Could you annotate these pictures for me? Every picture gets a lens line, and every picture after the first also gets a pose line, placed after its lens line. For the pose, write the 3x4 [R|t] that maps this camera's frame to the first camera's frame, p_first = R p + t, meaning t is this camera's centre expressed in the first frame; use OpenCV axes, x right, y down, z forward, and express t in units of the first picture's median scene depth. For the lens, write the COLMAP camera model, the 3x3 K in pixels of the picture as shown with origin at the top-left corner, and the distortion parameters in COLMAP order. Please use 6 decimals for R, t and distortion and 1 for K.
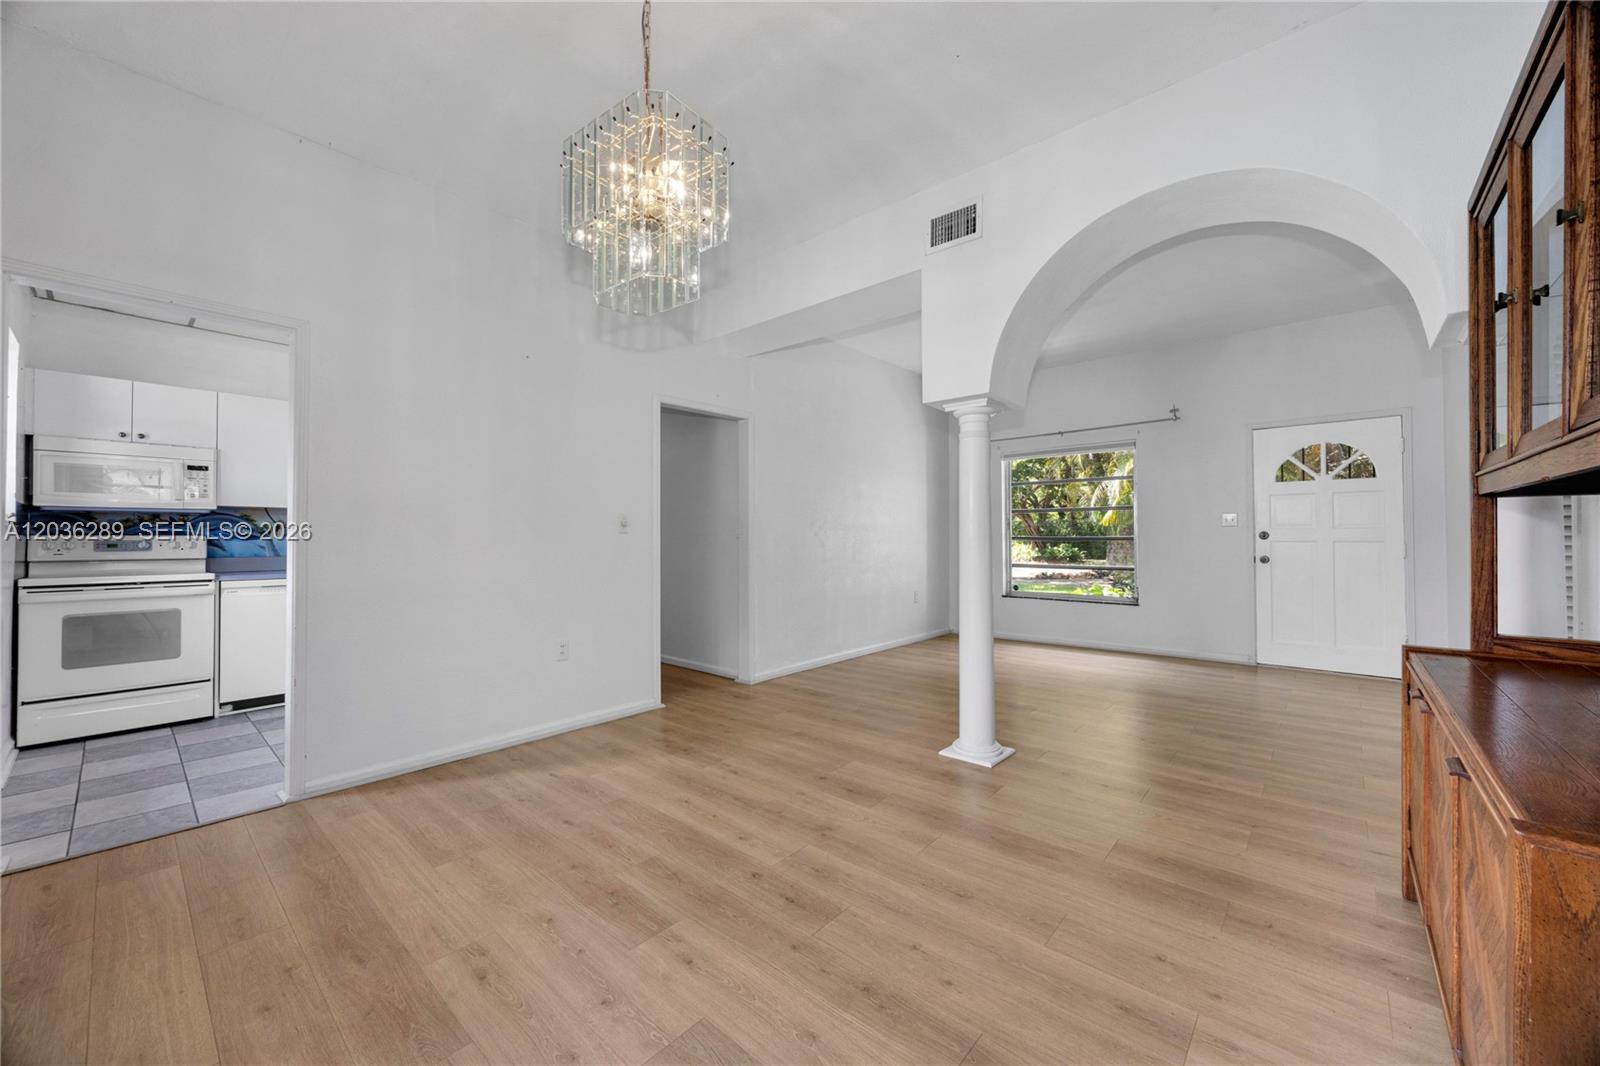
lens RADIAL K [[602.8, 0, 801.6], [0, 602.8, 537.4], [0, 0, 1]] dist [-0.002204, 0.000043]
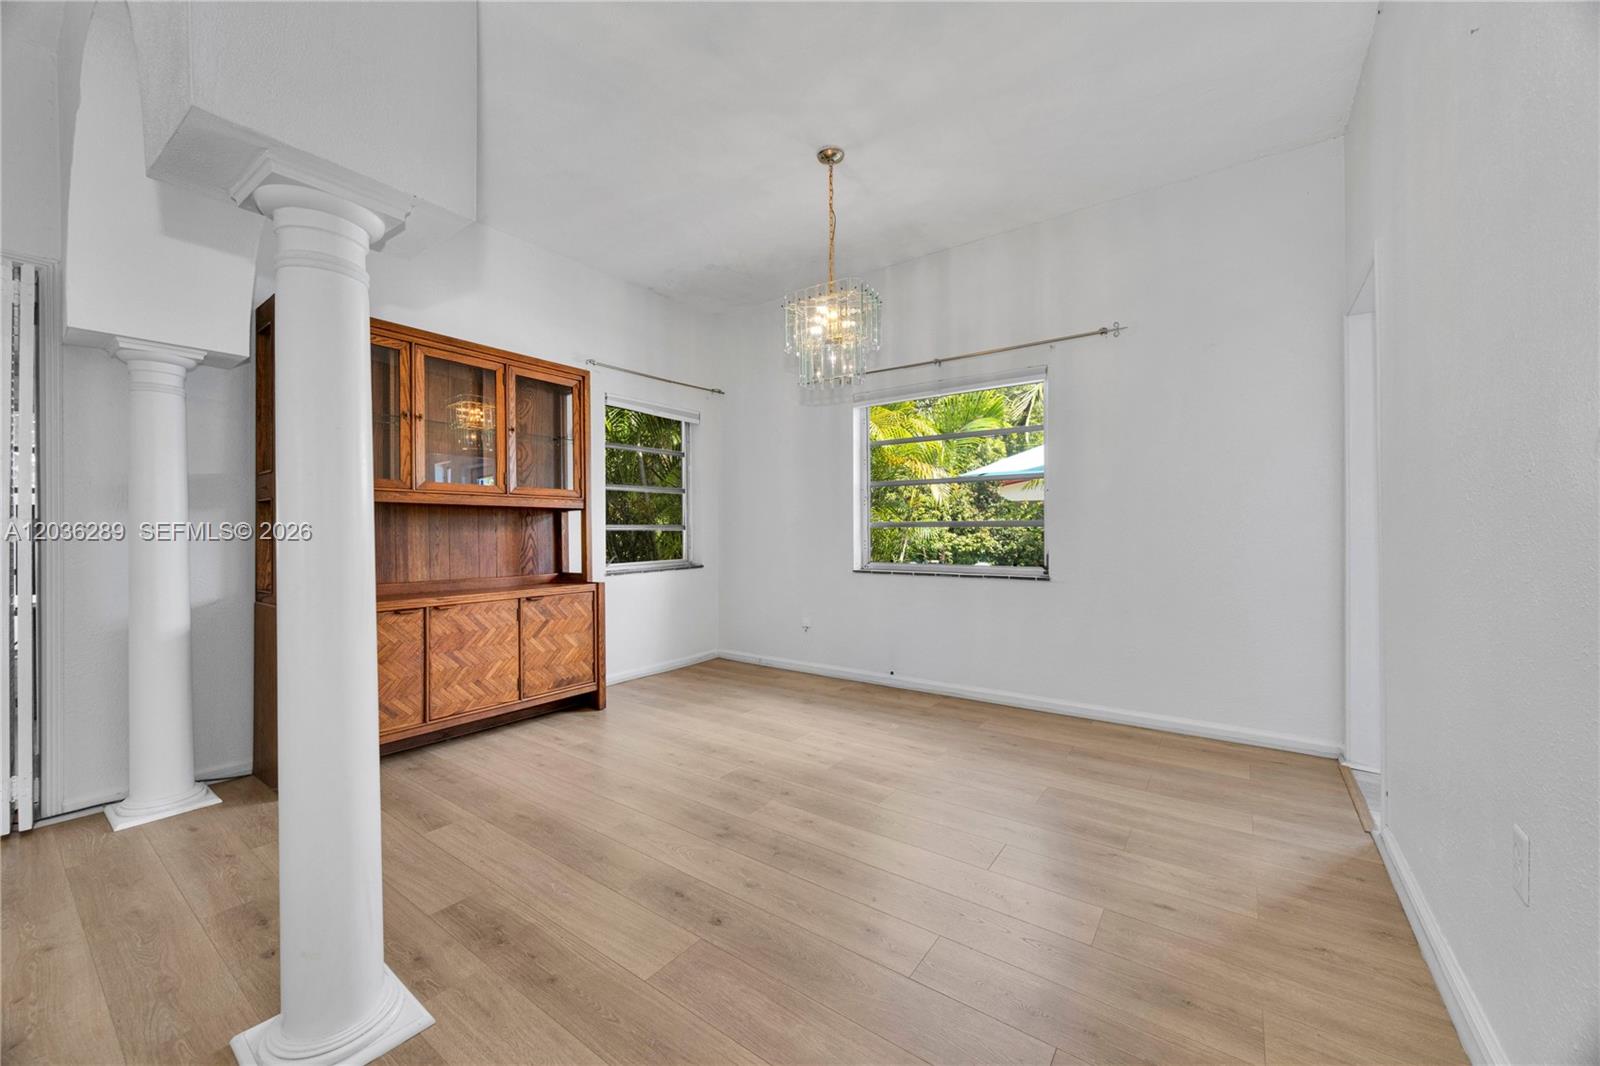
lens RADIAL K [[613.2, 0, 798.7], [0, 613.2, 524.0], [0, 0, 1]] dist [-0.000147, -0.000020]
pose [[-0.995354, 0.009067, -0.095858, 0.008779], [0.009504, 0.999946, -0.004099, 0.007758], [0.095816, -0.004991, -0.995387, 1.540097]]
